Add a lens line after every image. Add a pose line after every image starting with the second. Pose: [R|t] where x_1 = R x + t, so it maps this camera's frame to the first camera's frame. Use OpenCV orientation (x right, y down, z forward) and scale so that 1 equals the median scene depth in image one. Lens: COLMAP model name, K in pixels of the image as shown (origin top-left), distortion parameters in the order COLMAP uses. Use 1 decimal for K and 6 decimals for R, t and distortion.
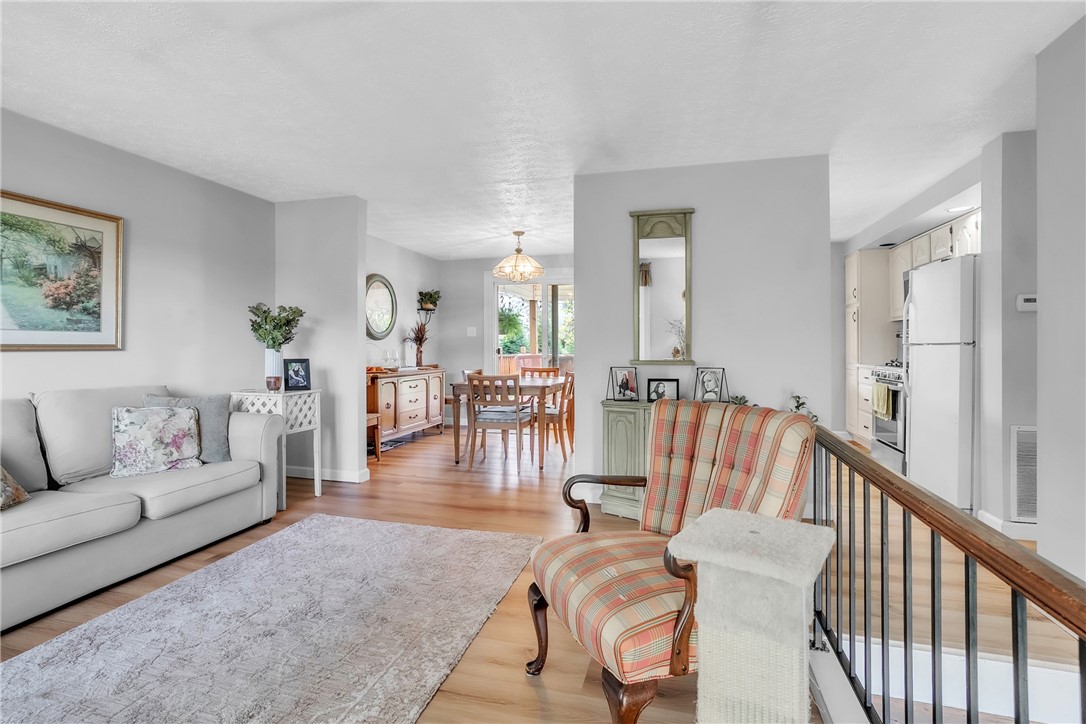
lens RADIAL K [[536.5, 0, 534.5], [0, 536.5, 345.5], [0, 0, 1]] dist [-0.050253, 0.024138]
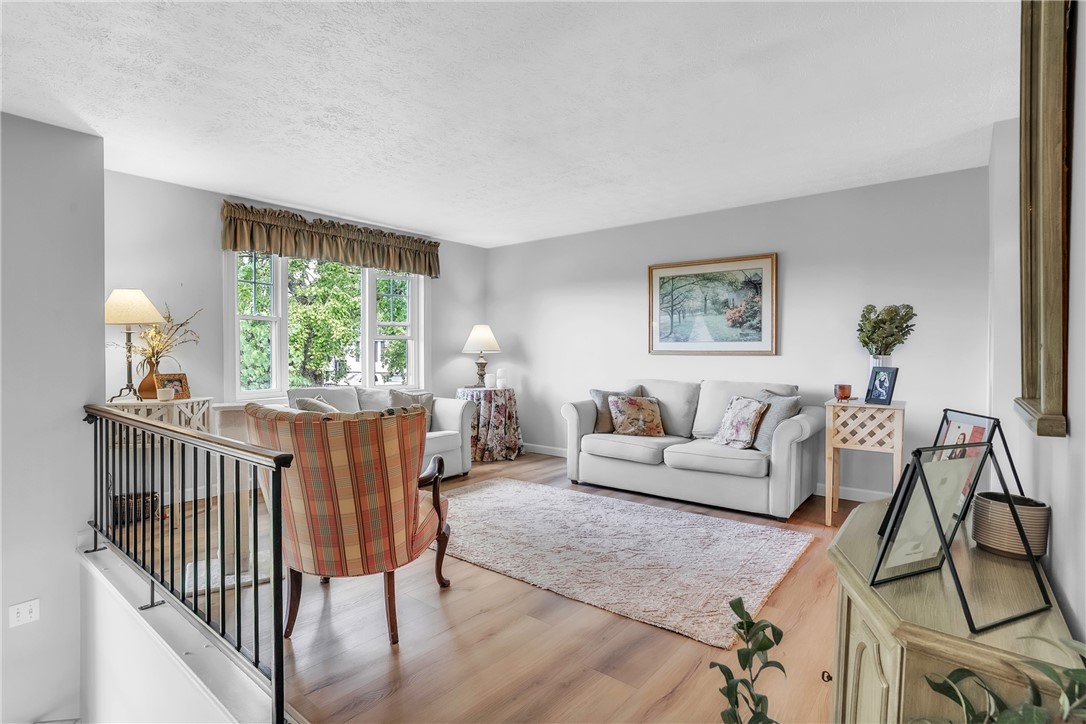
lens RADIAL K [[536.5, 0, 534.5], [0, 536.5, 345.5], [0, 0, 1]] dist [-0.050253, 0.024138]
pose [[-0.404415, -0.007799, -0.914543, 0.706859], [0.001736, 0.999955, -0.009295, -0.003452], [0.914574, -0.005347, -0.404383, 1.057493]]
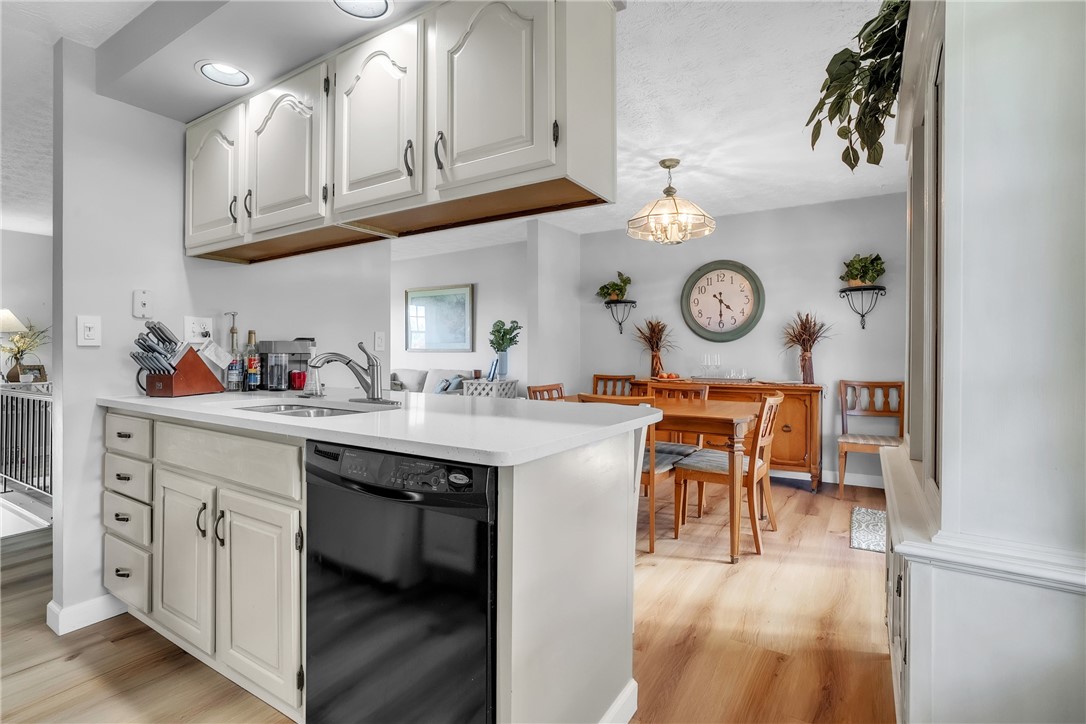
lens RADIAL K [[536.5, 0, 534.5], [0, 536.5, 345.5], [0, 0, 1]] dist [-0.050253, 0.024138]
pose [[-0.299156, -0.005624, -0.954187, 1.115485], [0.003895, 0.999967, -0.007115, 0.000833], [0.954196, -0.005845, -0.299125, 1.950346]]
